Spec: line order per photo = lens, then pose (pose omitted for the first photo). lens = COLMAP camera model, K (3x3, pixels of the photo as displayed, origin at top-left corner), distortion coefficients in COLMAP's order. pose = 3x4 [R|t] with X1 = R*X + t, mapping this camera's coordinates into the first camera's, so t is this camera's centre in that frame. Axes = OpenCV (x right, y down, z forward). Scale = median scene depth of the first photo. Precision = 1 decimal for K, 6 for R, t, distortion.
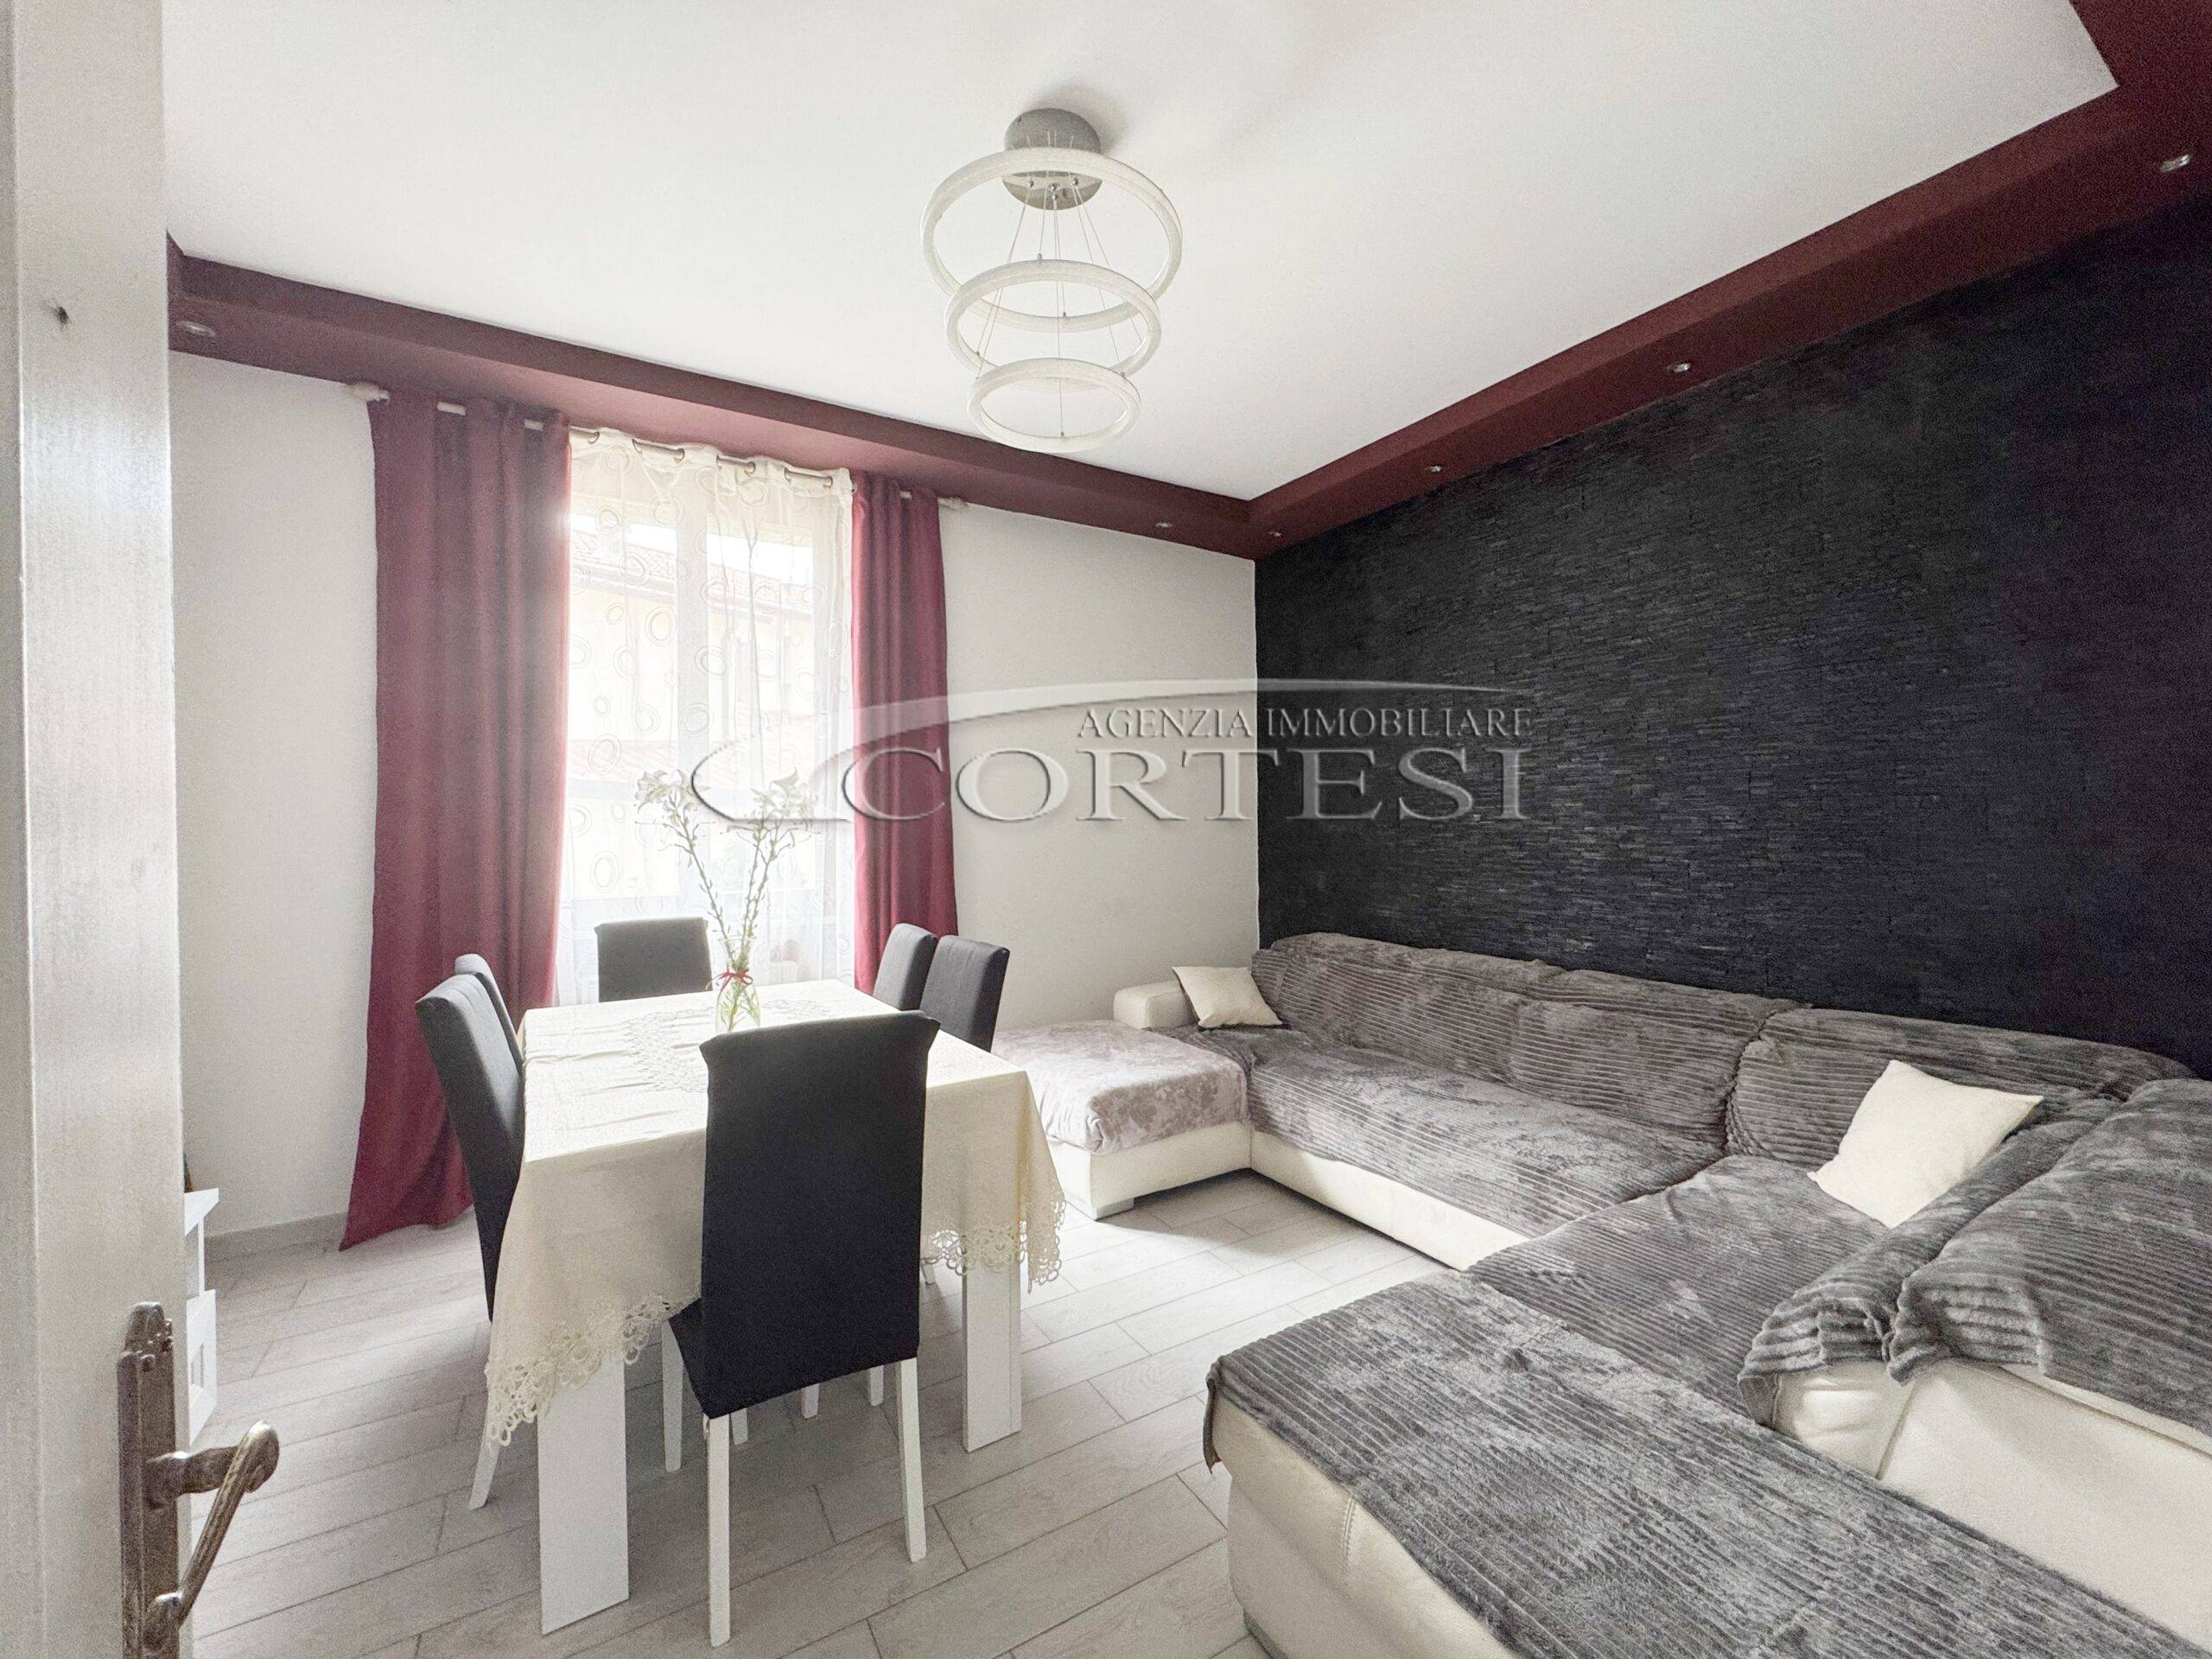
lens RADIAL K [[890.7, 0, 1100.3], [0, 890.7, 829.2], [0, 0, 1]] dist [-0.002430, -0.000289]
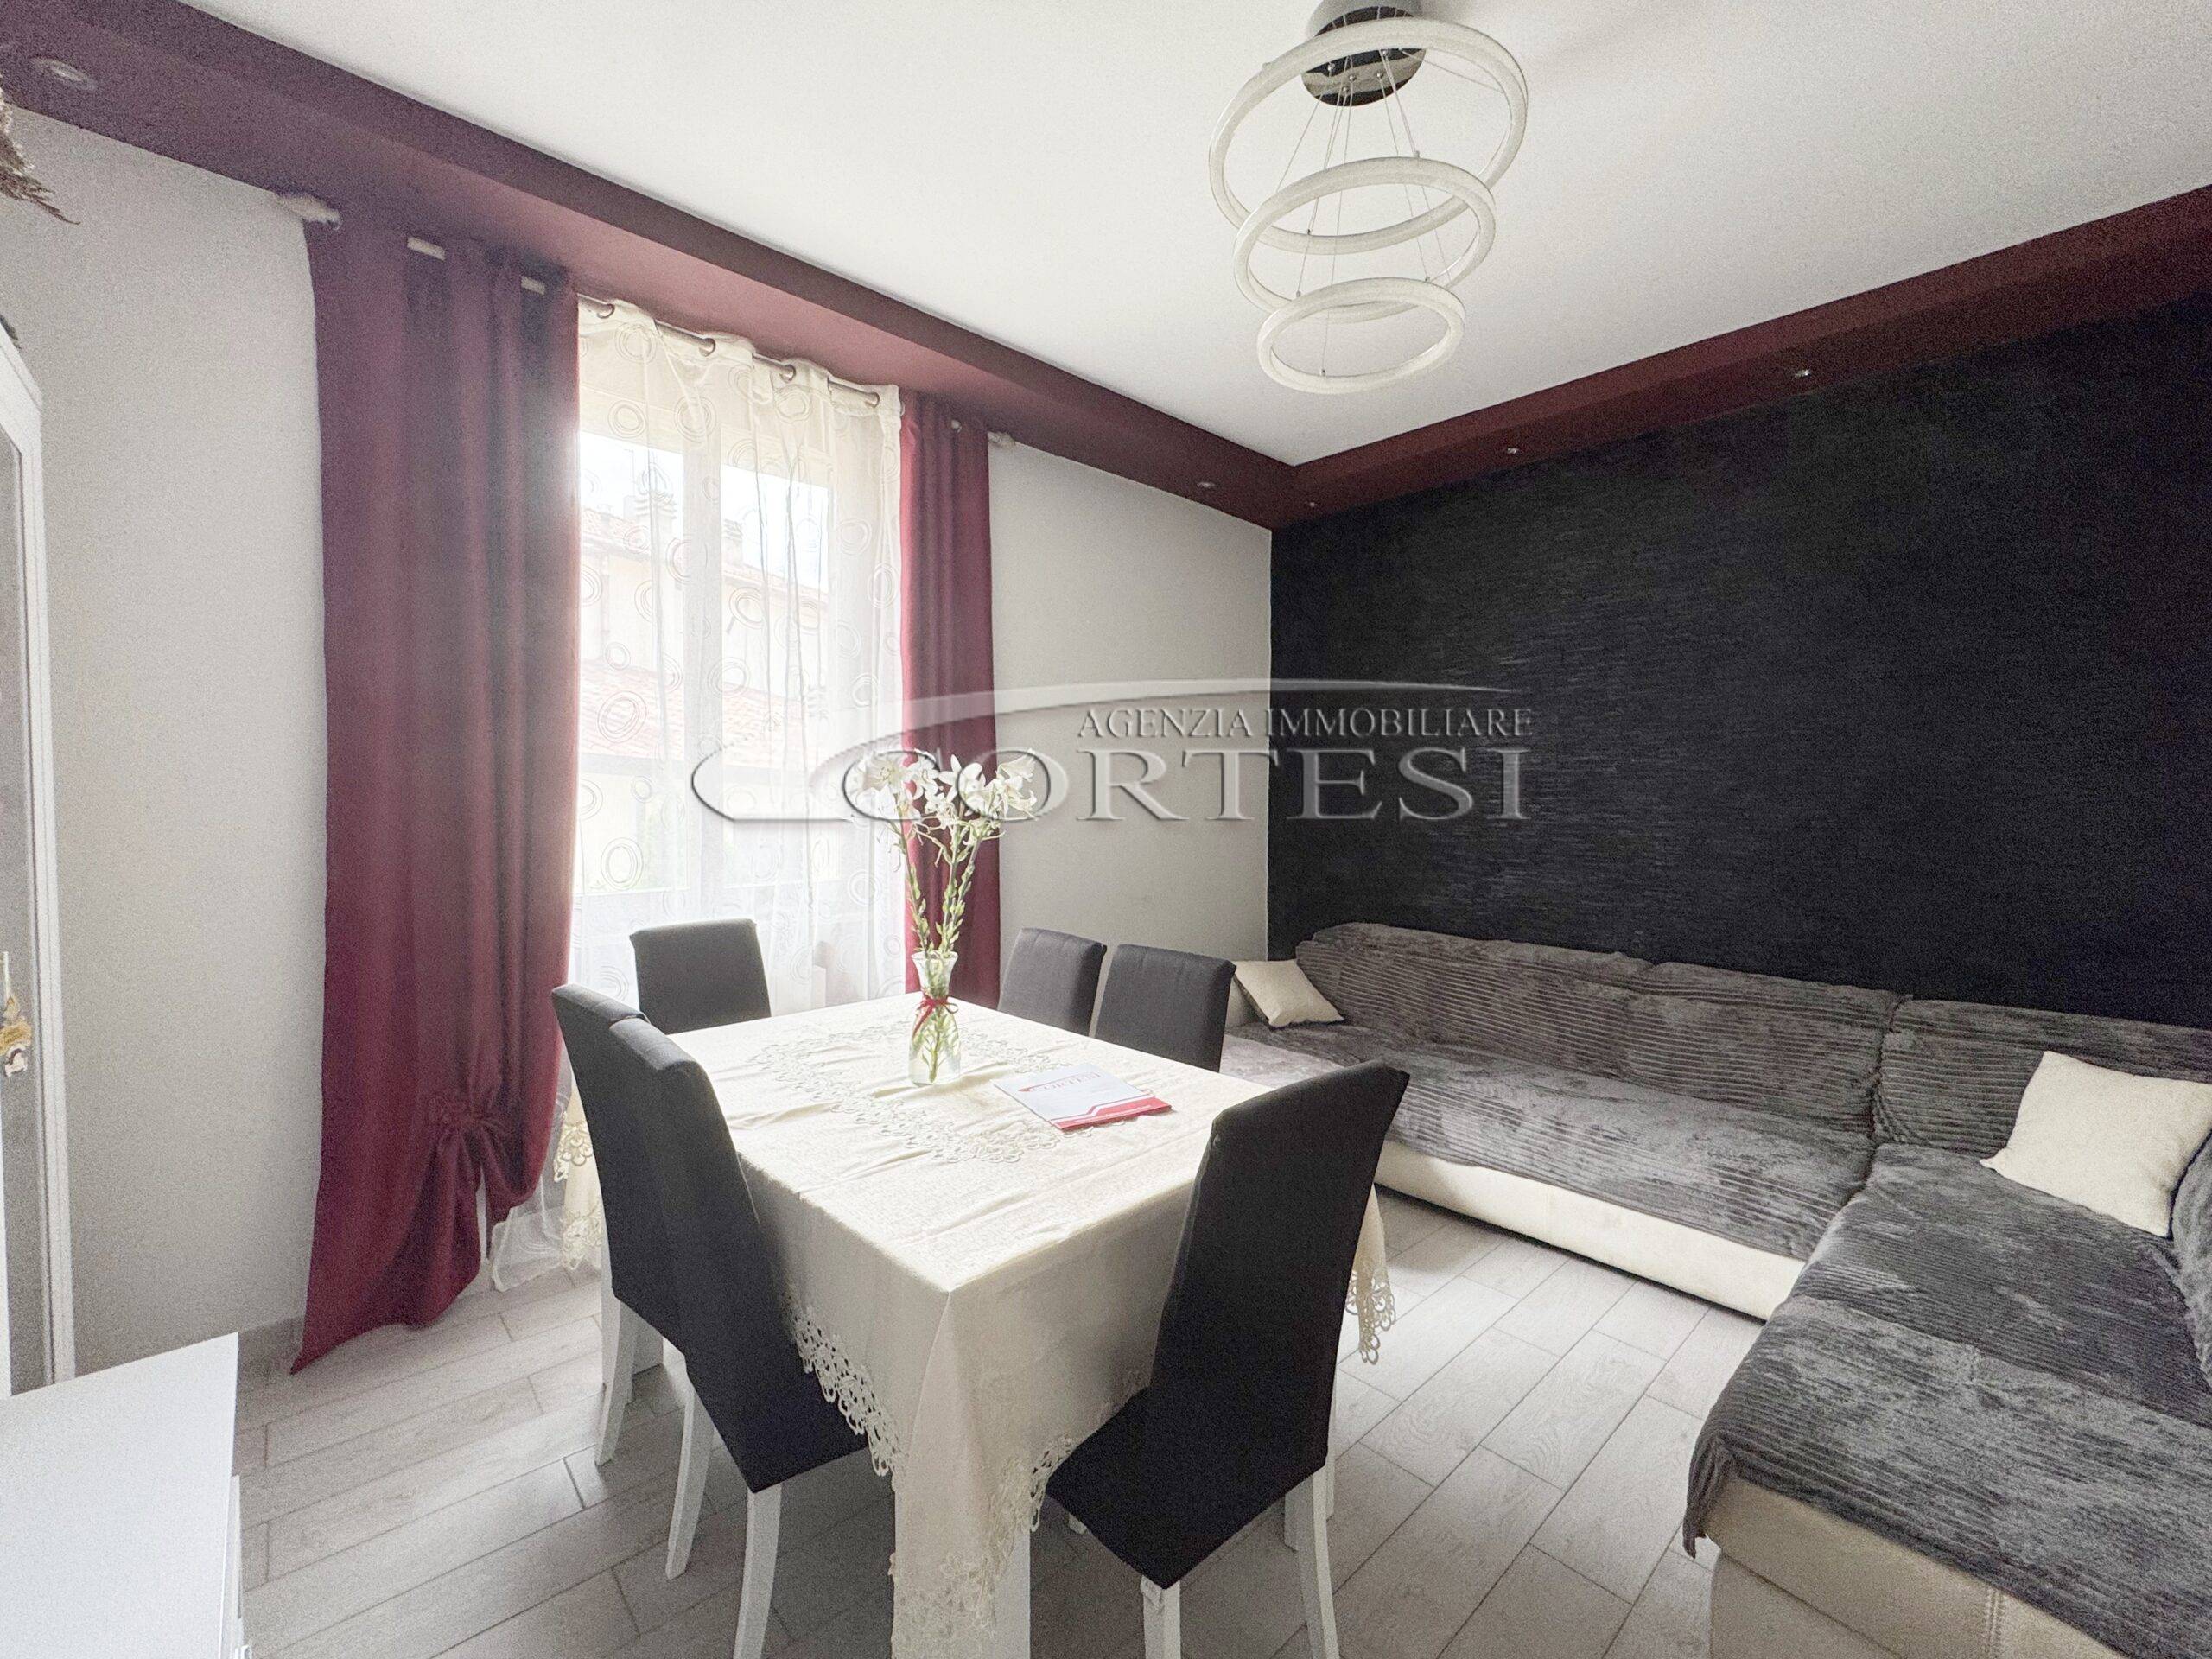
lens RADIAL K [[914.9, 0, 1106.0], [0, 914.9, 829.5], [0, 0, 1]] dist [-0.003029, -0.000582]
pose [[0.979534, 0.009588, 0.201049, -0.329394], [-0.015944, 0.999422, 0.030016, -0.016222], [-0.200645, -0.032607, 0.979121, 0.120845]]
